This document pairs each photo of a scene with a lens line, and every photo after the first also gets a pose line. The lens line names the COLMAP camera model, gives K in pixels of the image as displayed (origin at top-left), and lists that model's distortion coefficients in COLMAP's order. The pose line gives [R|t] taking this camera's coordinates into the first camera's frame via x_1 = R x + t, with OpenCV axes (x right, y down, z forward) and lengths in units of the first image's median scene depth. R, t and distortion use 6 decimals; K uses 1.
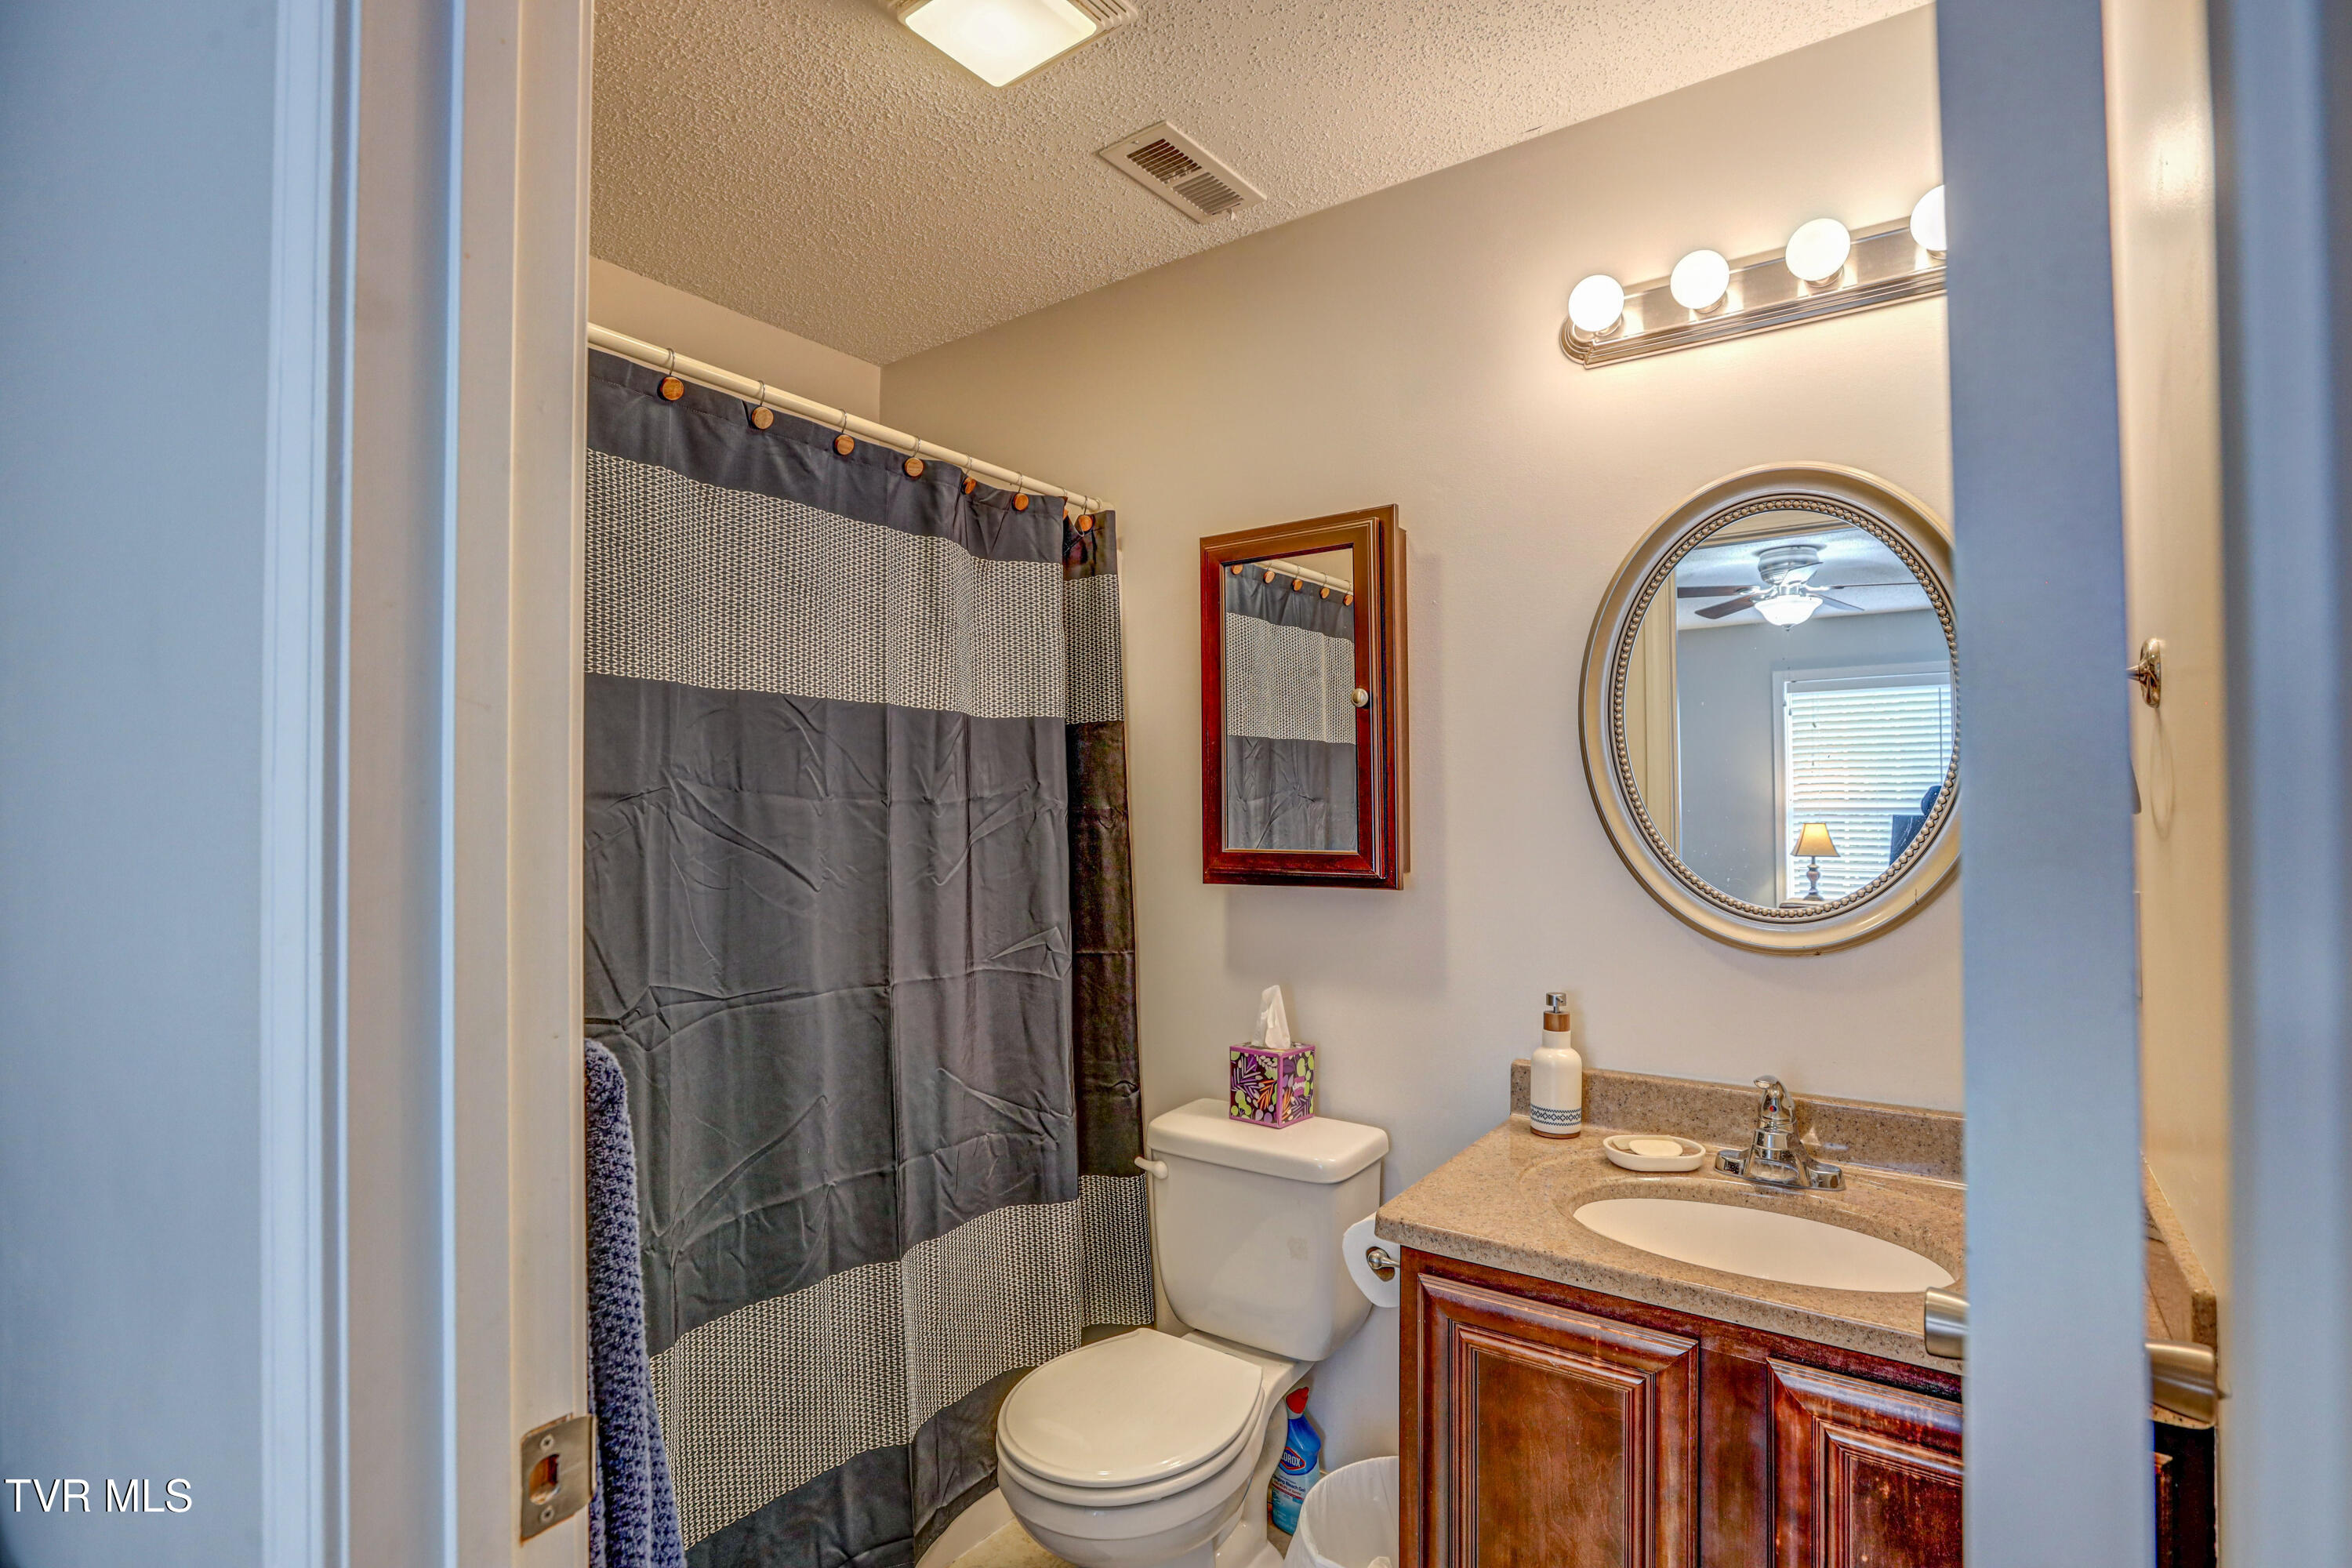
lens RADIAL K [[1116.1, 0, 1161.9], [0, 1116.1, 785.3], [0, 0, 1]] dist [-0.048719, 0.019476]
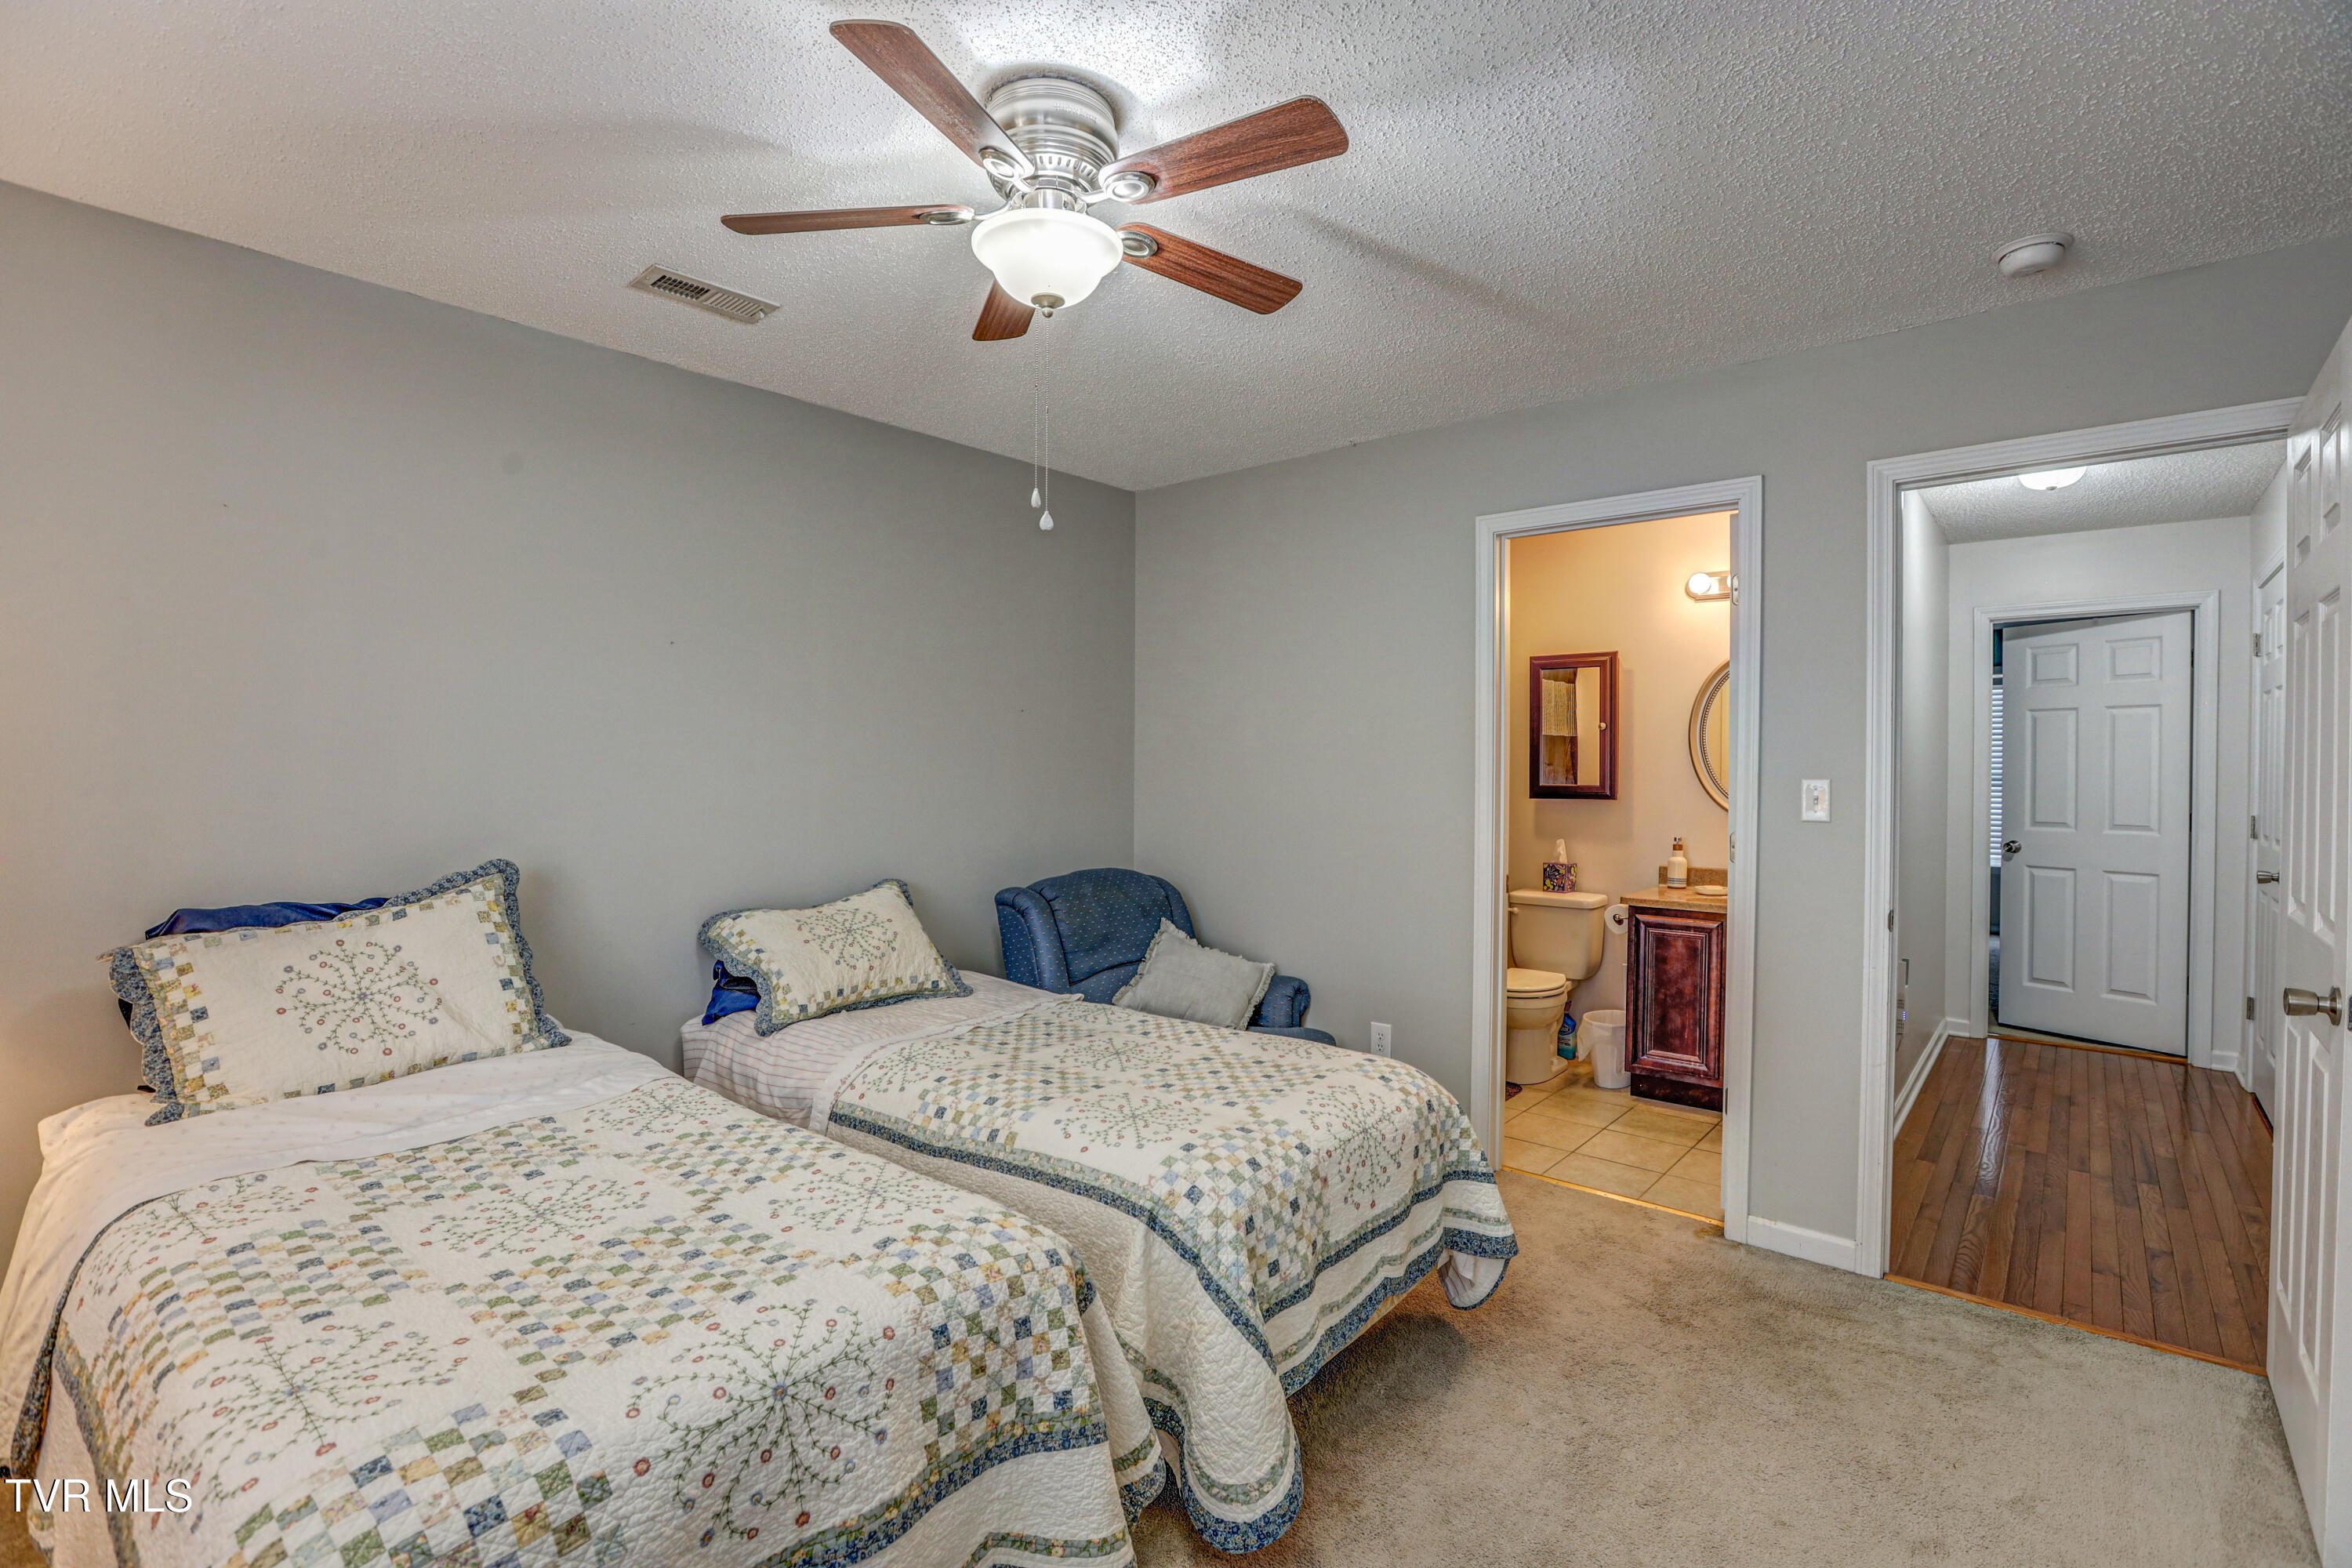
lens RADIAL K [[1077.6, 0, 1168.3], [0, 1077.6, 781.9], [0, 0, 1]] dist [-0.044878, 0.010767]
pose [[0.996166, 0.008348, -0.087080, -0.604513], [-0.005064, 0.999270, 0.037867, -0.037887], [0.087333, -0.037281, 0.995481, -1.558187]]
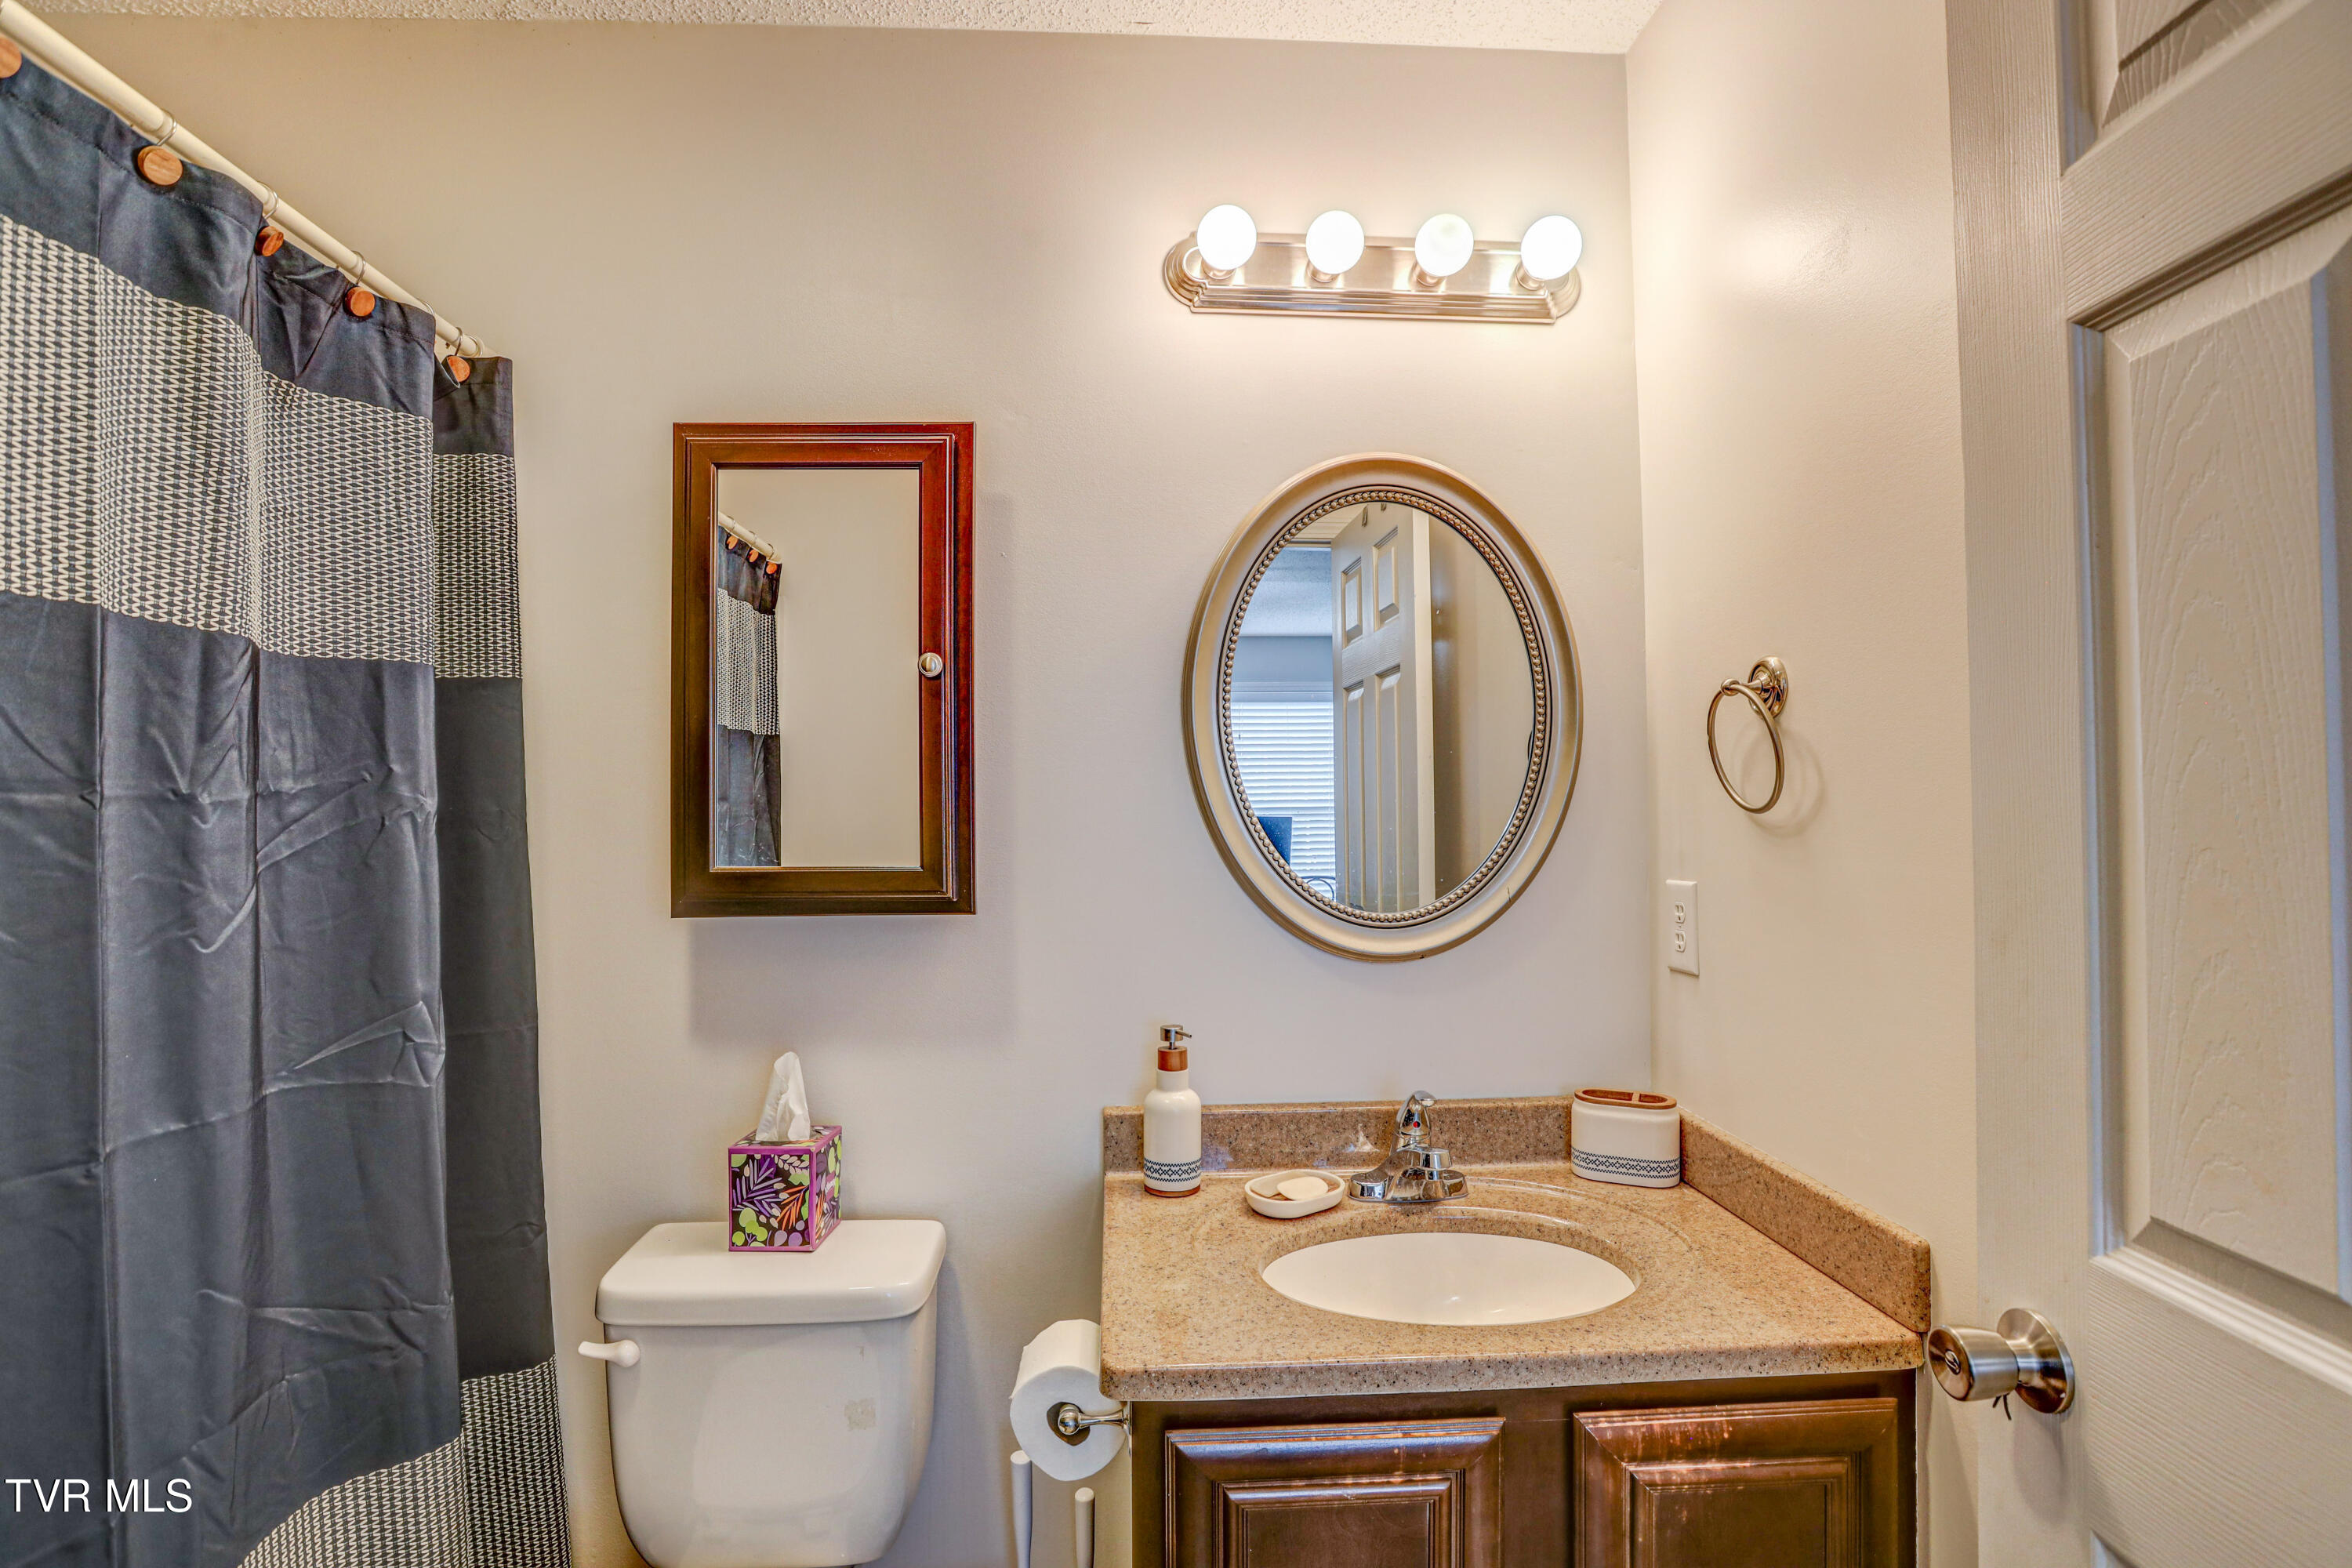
lens RADIAL K [[1116.1, 0, 1173.2], [0, 1116.1, 783.3], [0, 0, 1]] dist [-0.048719, 0.019476]
pose [[0.779377, 0.013331, 0.626414, -0.168379], [-0.011459, 0.999910, -0.007023, 0.005681], [-0.626451, -0.001705, 0.779459, 0.297058]]
